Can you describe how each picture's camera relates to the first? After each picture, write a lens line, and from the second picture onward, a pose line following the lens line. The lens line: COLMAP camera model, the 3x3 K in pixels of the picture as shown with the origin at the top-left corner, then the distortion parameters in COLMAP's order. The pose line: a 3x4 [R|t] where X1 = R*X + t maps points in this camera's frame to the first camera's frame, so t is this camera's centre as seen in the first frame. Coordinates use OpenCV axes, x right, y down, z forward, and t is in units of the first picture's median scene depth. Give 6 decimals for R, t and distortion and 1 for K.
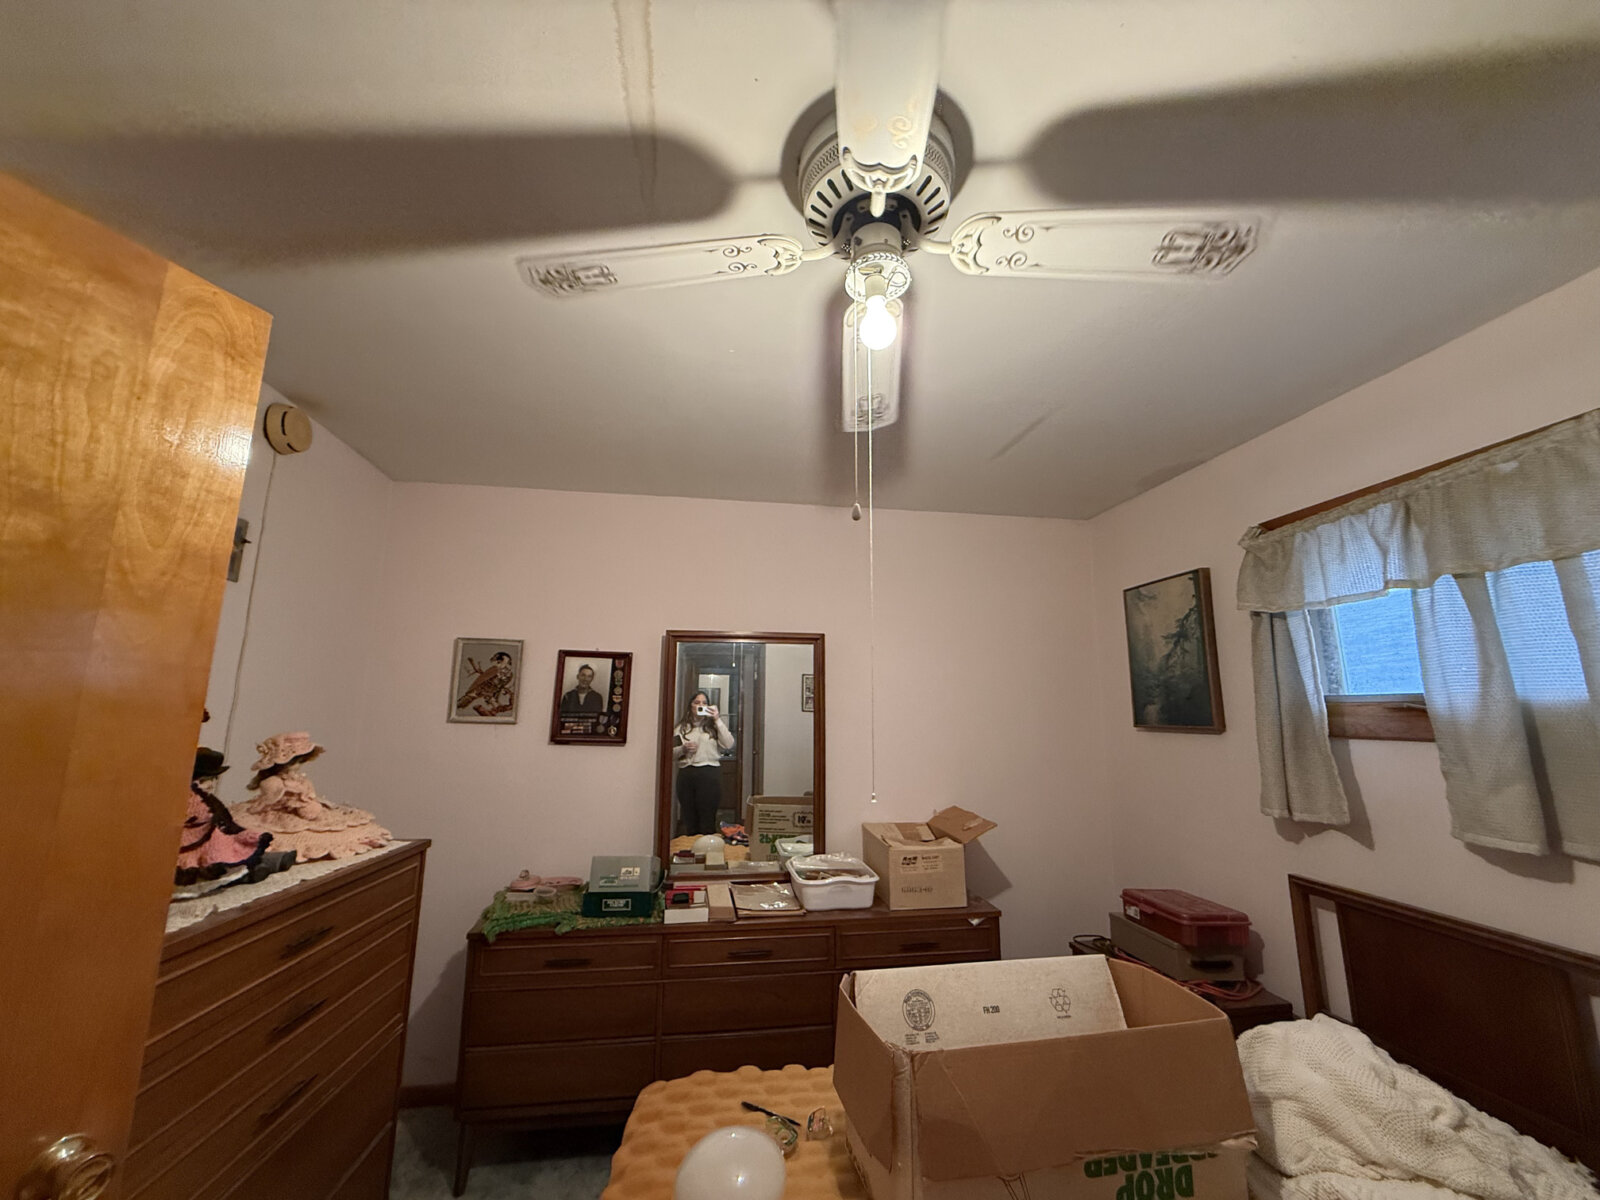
lens RADIAL K [[636.2, 0, 803.2], [0, 636.2, 598.9], [0, 0, 1]] dist [0.001400, -0.000077]
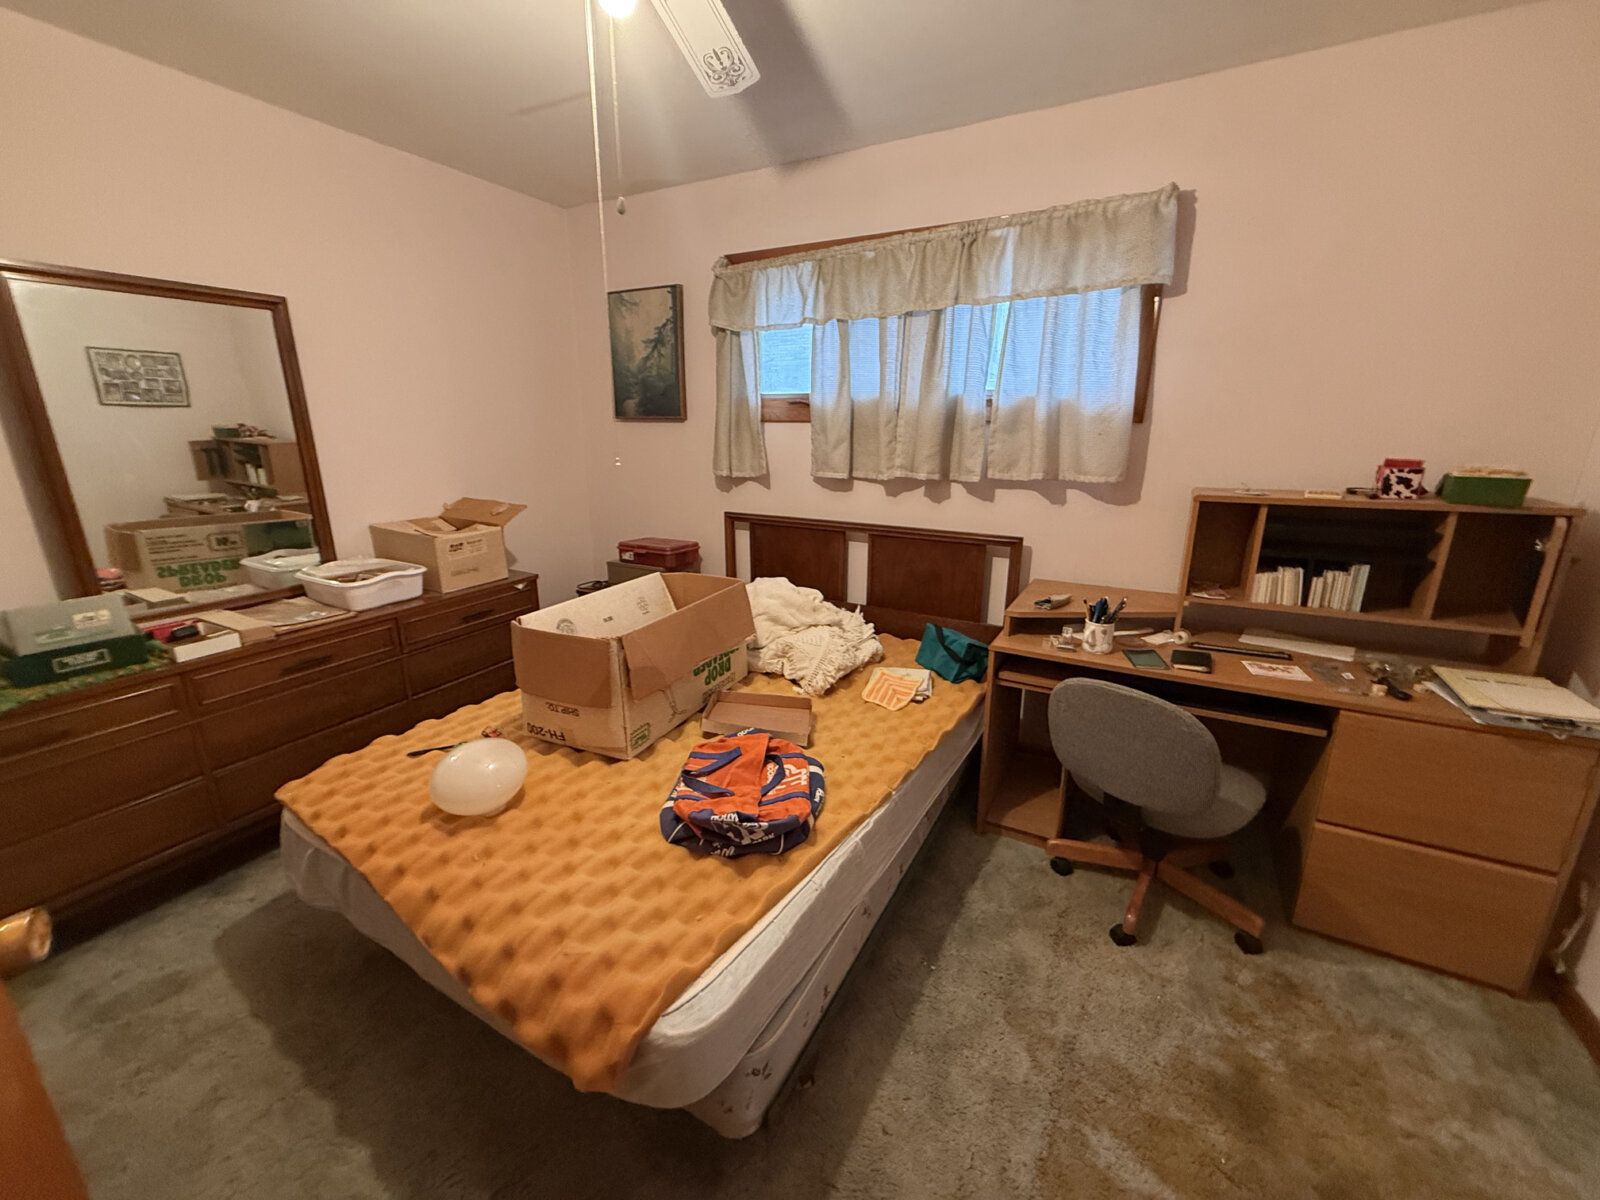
lens RADIAL K [[636.2, 0, 797.4], [0, 636.2, 599.8], [0, 0, 1]] dist [0.001400, -0.000077]
pose [[0.604528, -0.222350, 0.764922, -0.371602], [-0.141357, 0.915070, 0.377712, 0.015048], [-0.783941, -0.336464, 0.521755, -0.027084]]
